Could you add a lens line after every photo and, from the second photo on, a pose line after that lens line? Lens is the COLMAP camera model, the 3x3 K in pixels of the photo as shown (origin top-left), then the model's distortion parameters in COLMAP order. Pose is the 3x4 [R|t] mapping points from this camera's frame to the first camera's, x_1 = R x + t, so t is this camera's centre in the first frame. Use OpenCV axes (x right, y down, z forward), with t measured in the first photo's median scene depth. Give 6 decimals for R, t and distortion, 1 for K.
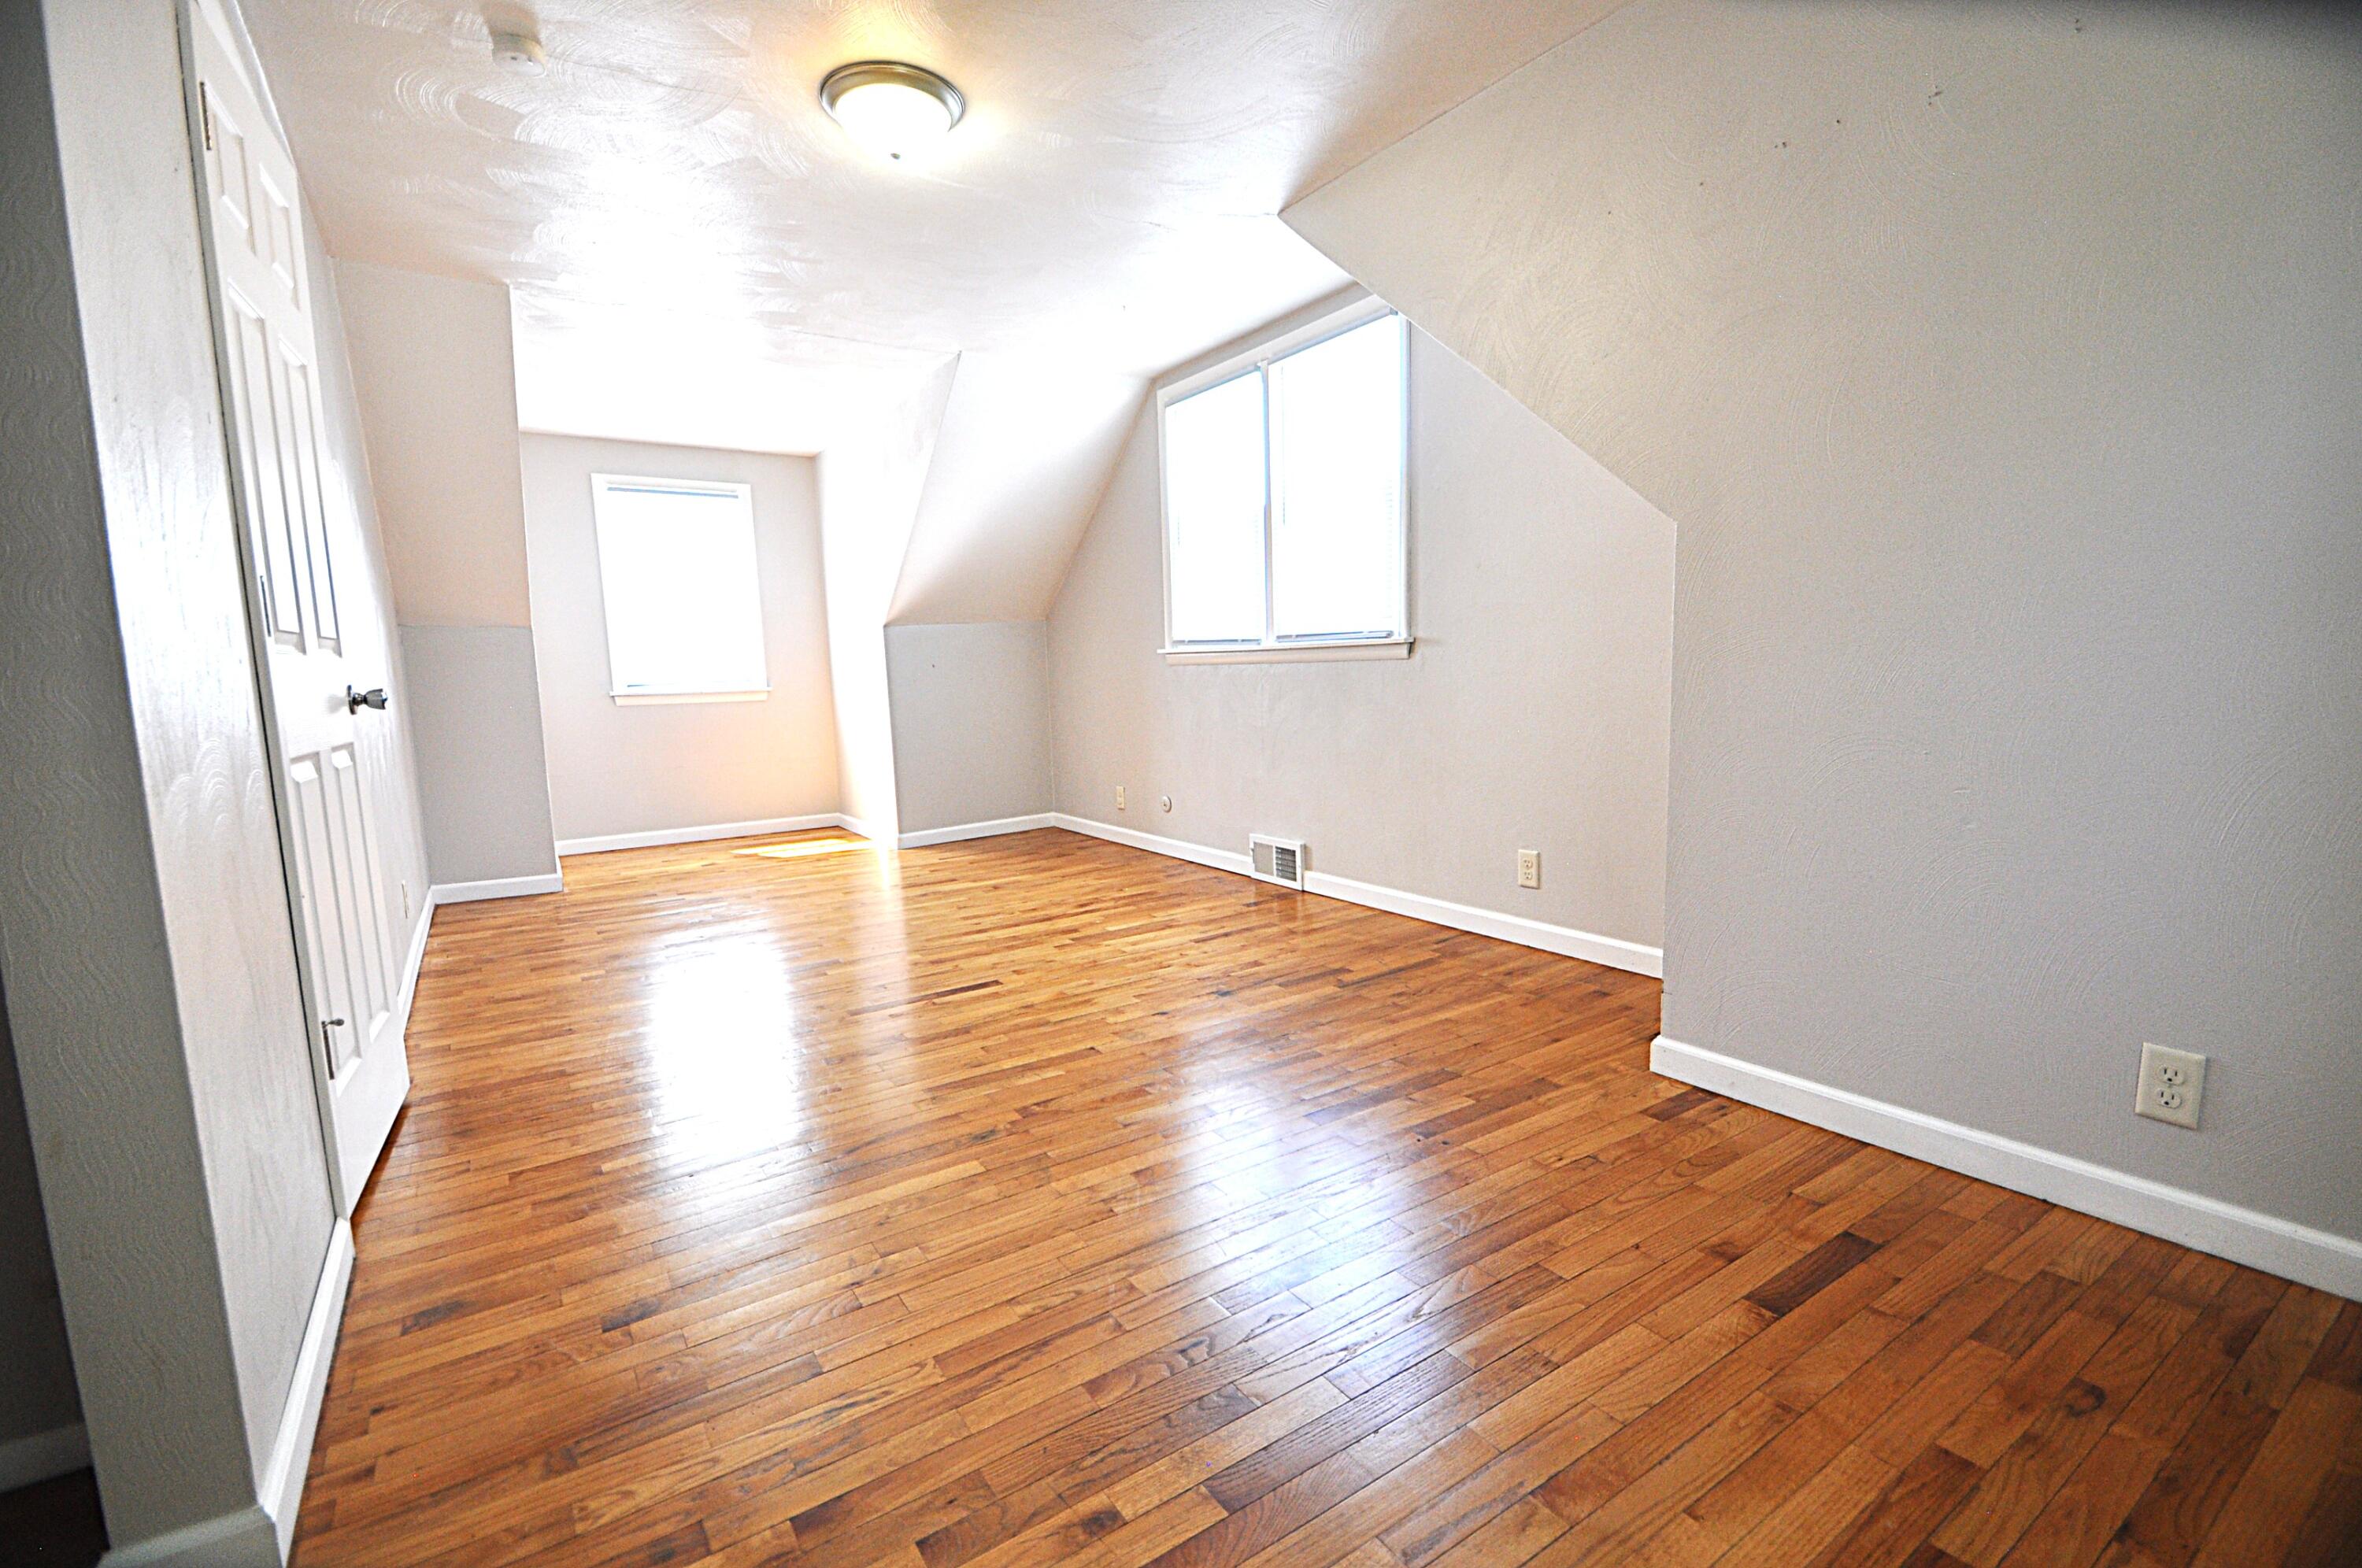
lens RADIAL K [[1030.7, 0, 1173.9], [0, 1030.7, 789.0], [0, 0, 1]] dist [0.020127, -0.020377]
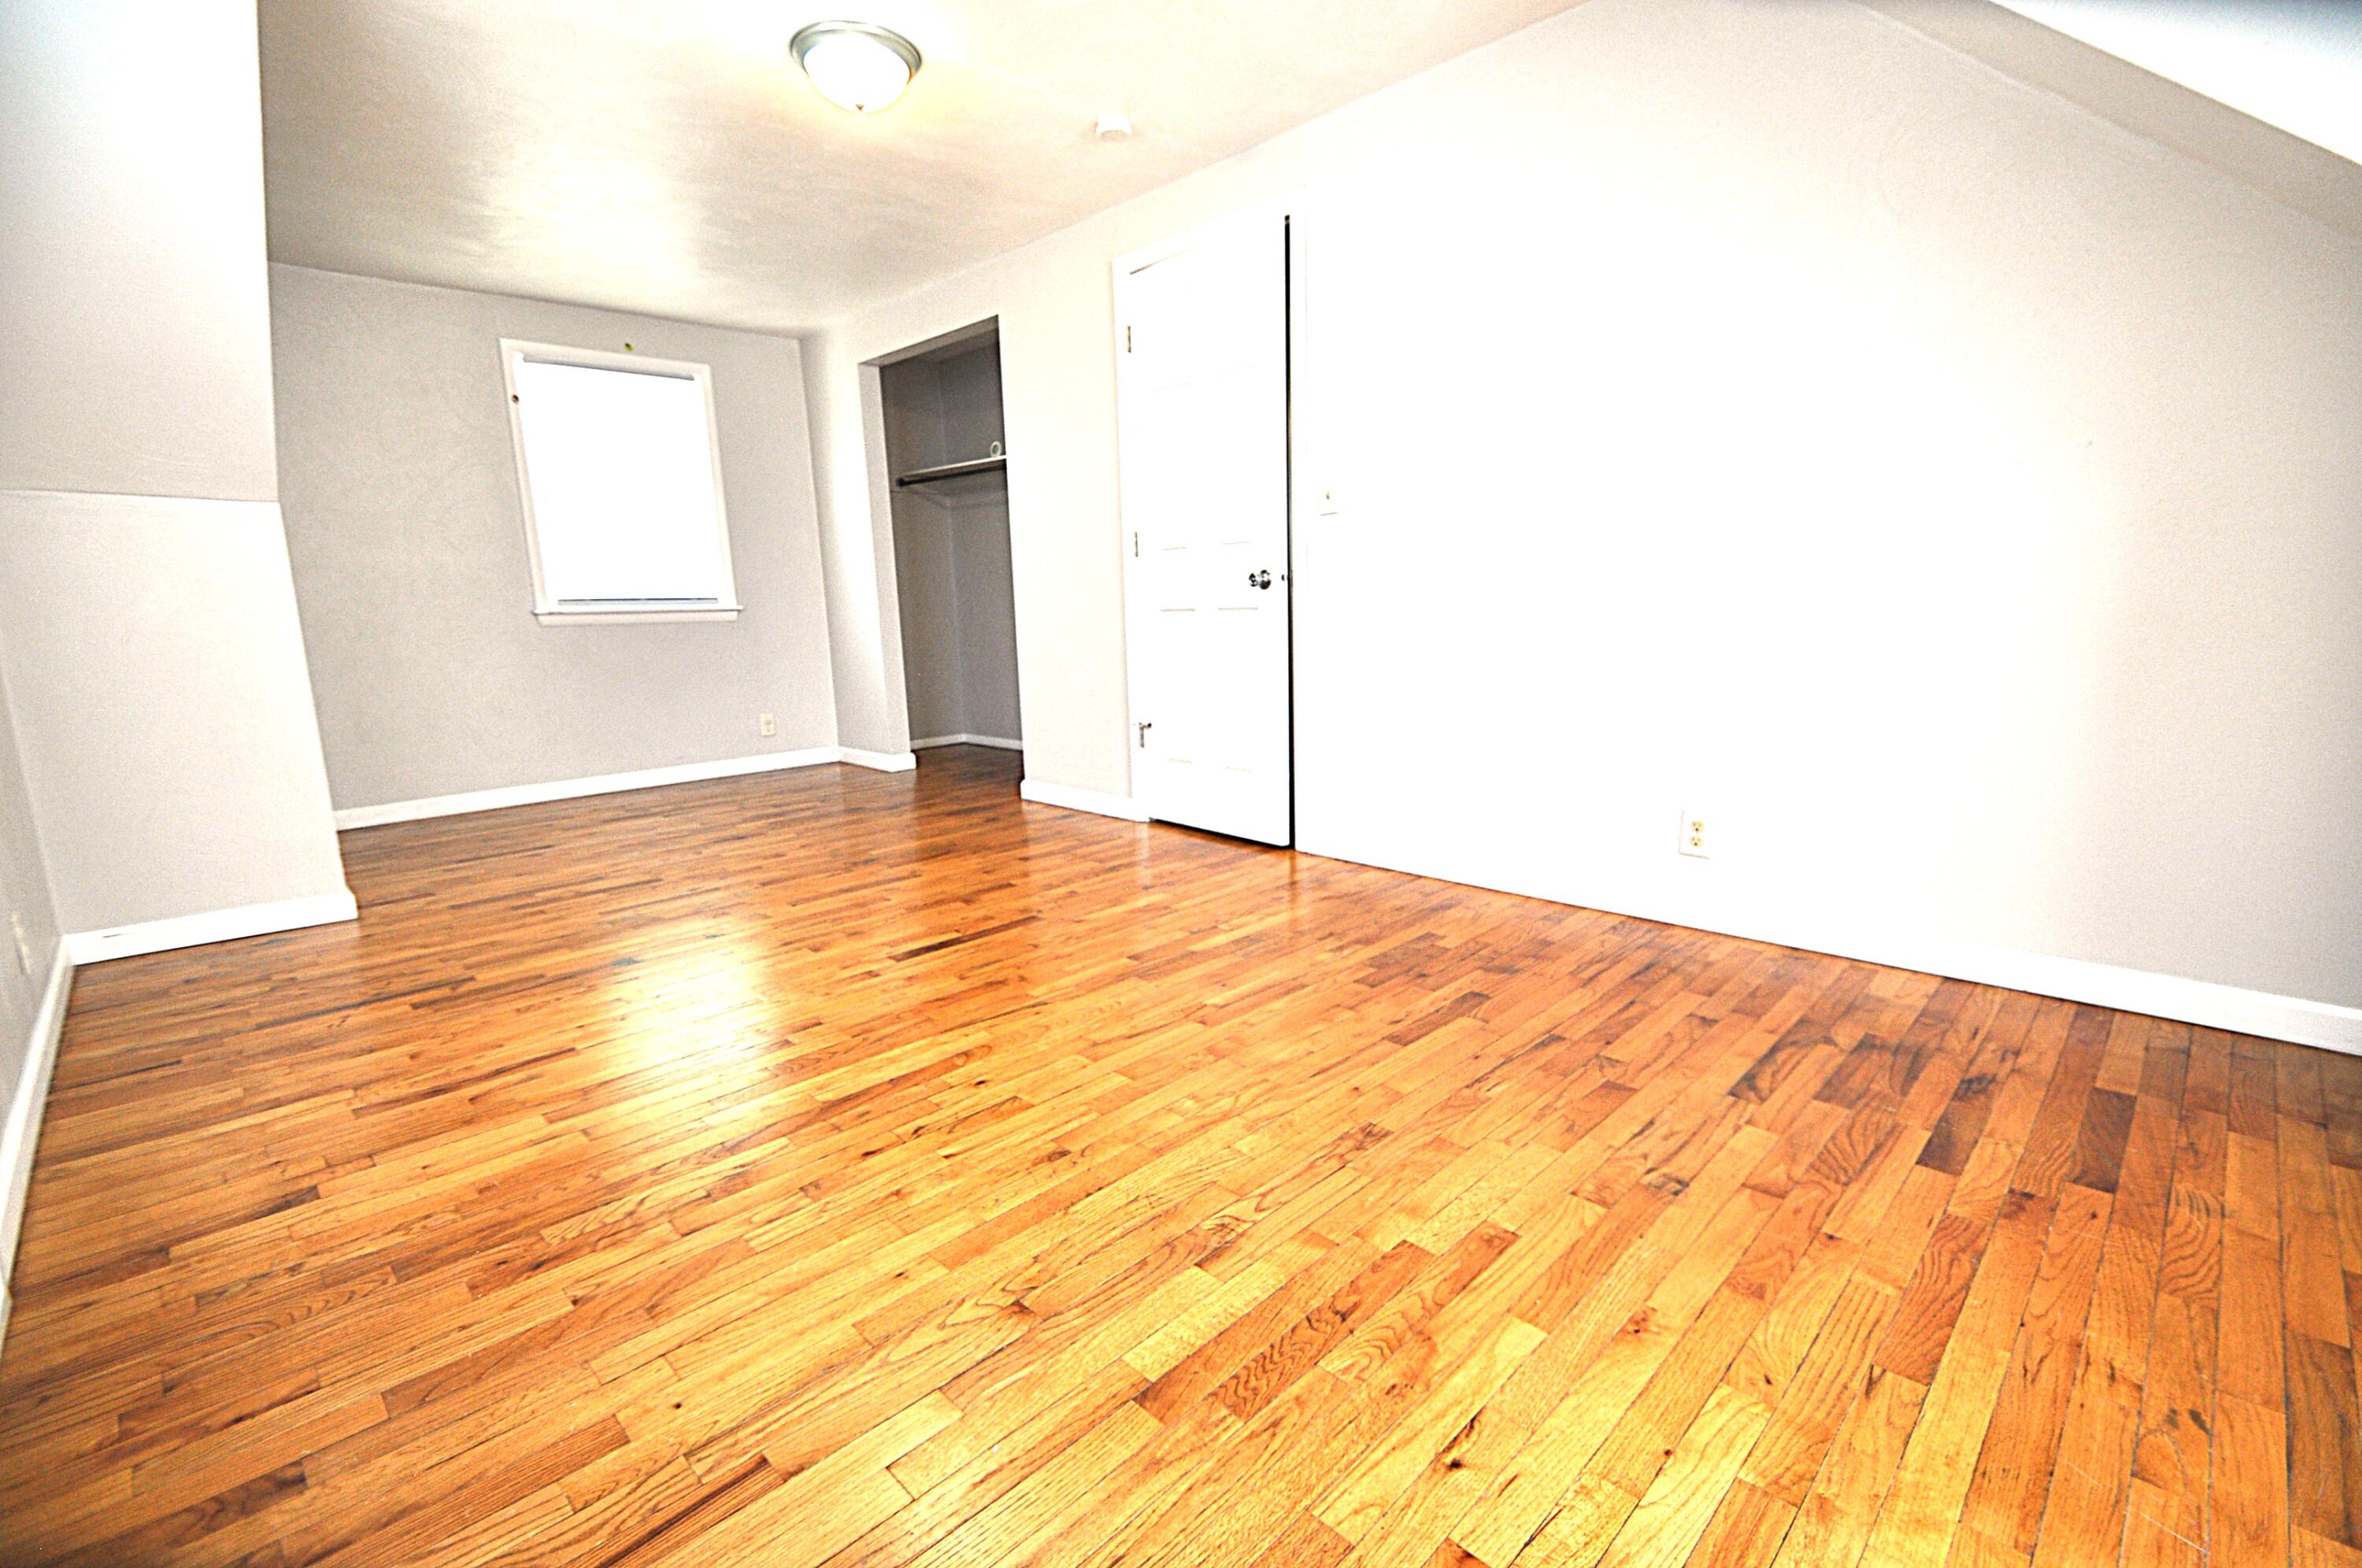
lens RADIAL K [[1030.7, 0, 1173.9], [0, 1030.7, 789.0], [0, 0, 1]] dist [0.020127, -0.020377]
pose [[-0.979617, 0.096227, -0.176327, -0.248898], [0.037673, 0.950228, 0.309270, -0.181445], [0.197311, 0.296323, -0.934484, 1.722154]]
